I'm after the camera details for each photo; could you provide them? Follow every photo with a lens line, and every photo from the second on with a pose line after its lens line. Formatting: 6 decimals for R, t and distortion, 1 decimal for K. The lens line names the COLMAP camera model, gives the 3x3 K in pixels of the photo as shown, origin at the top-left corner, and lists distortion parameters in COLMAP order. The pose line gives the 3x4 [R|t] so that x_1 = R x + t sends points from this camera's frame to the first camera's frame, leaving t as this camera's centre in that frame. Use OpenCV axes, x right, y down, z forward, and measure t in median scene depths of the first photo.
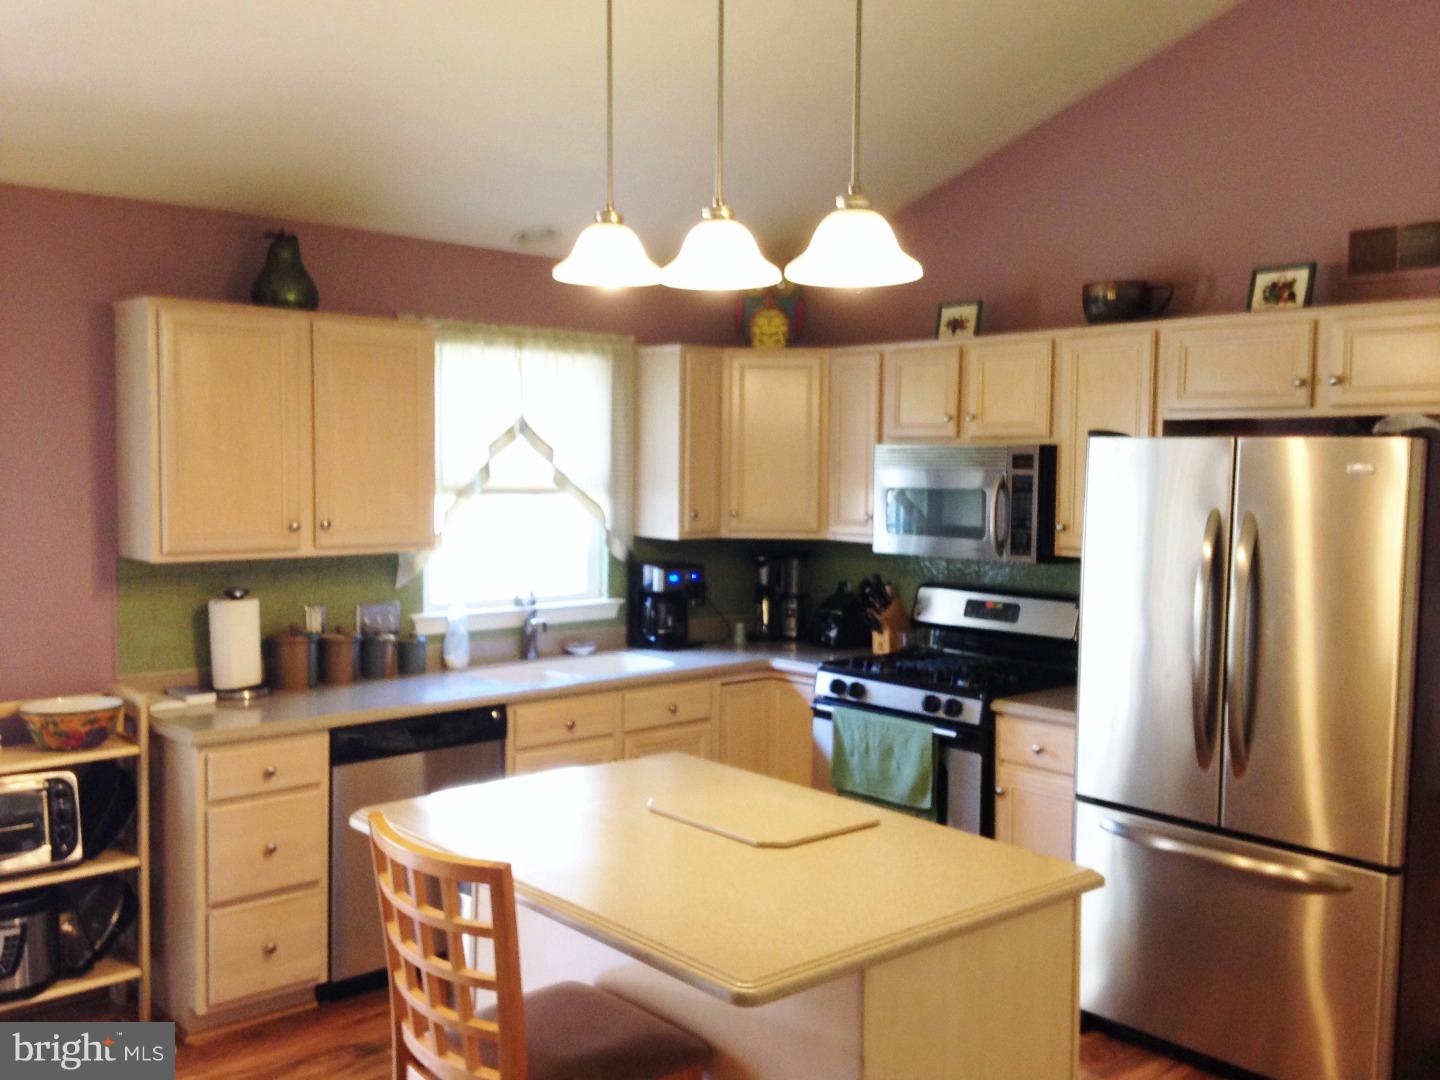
lens RADIAL K [[1326.6, 0, 720.0], [0, 1326.6, 540.0], [0, 0, 1]] dist [0.150931, 0.001280]
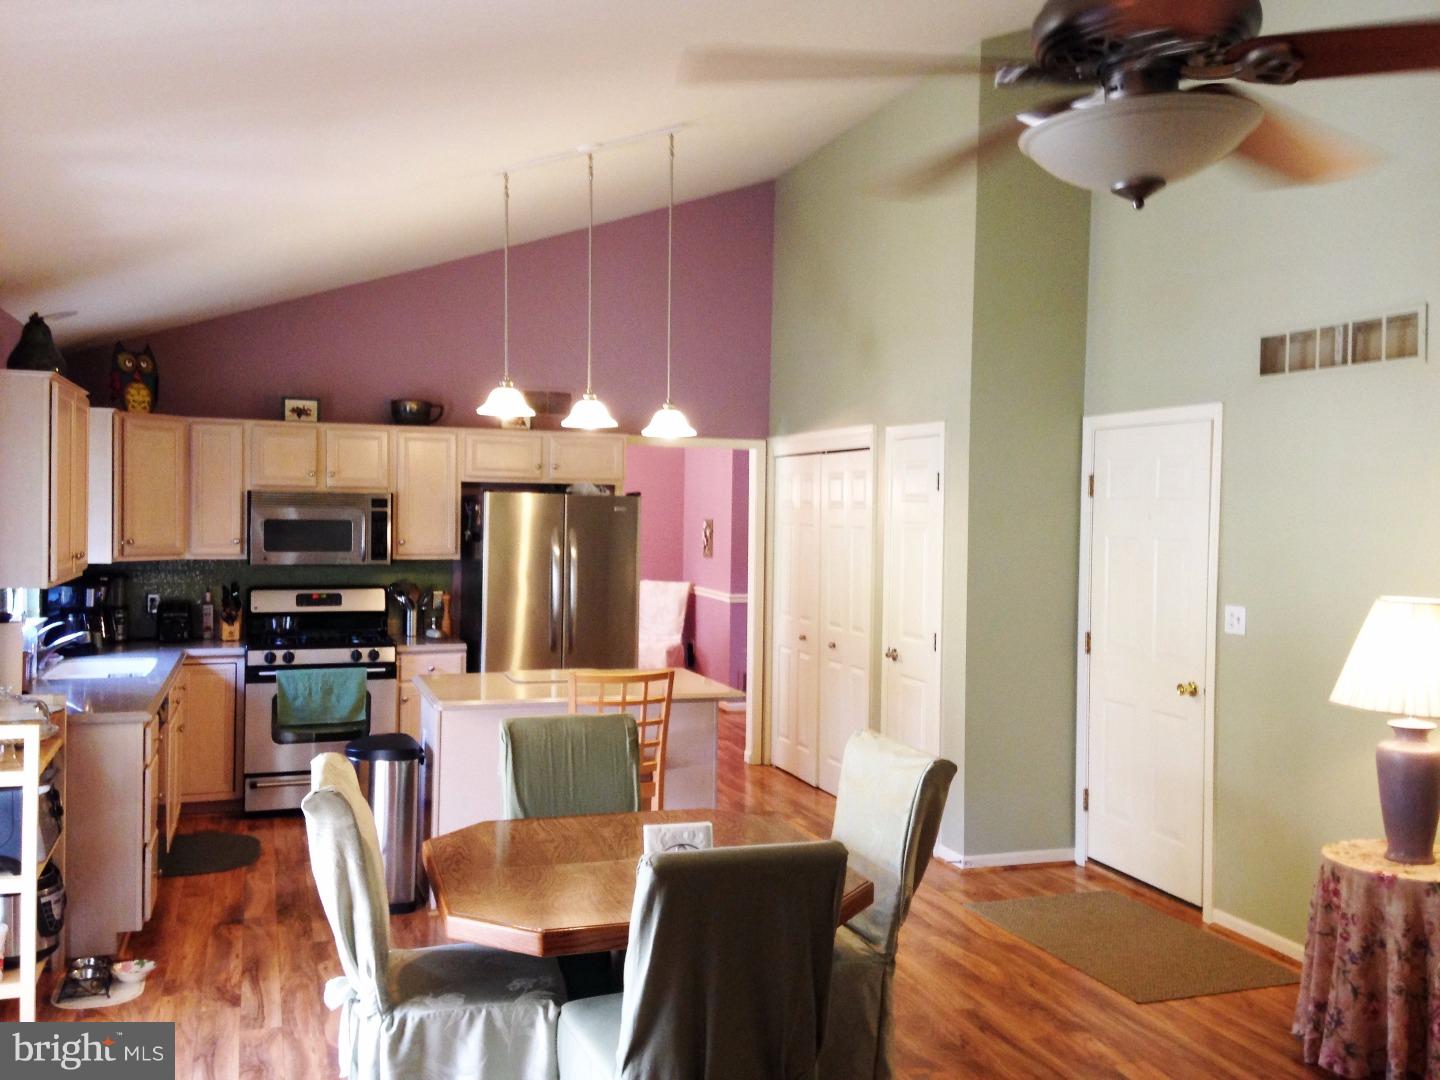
lens RADIAL K [[1326.6, 0, 720.0], [0, 1326.6, 540.0], [0, 0, 1]] dist [0.150931, 0.001280]
pose [[0.390710, -0.032837, 0.919928, -1.091558], [0.042900, 0.998927, 0.017437, -0.023388], [-0.919514, 0.032652, 0.391699, -0.030401]]
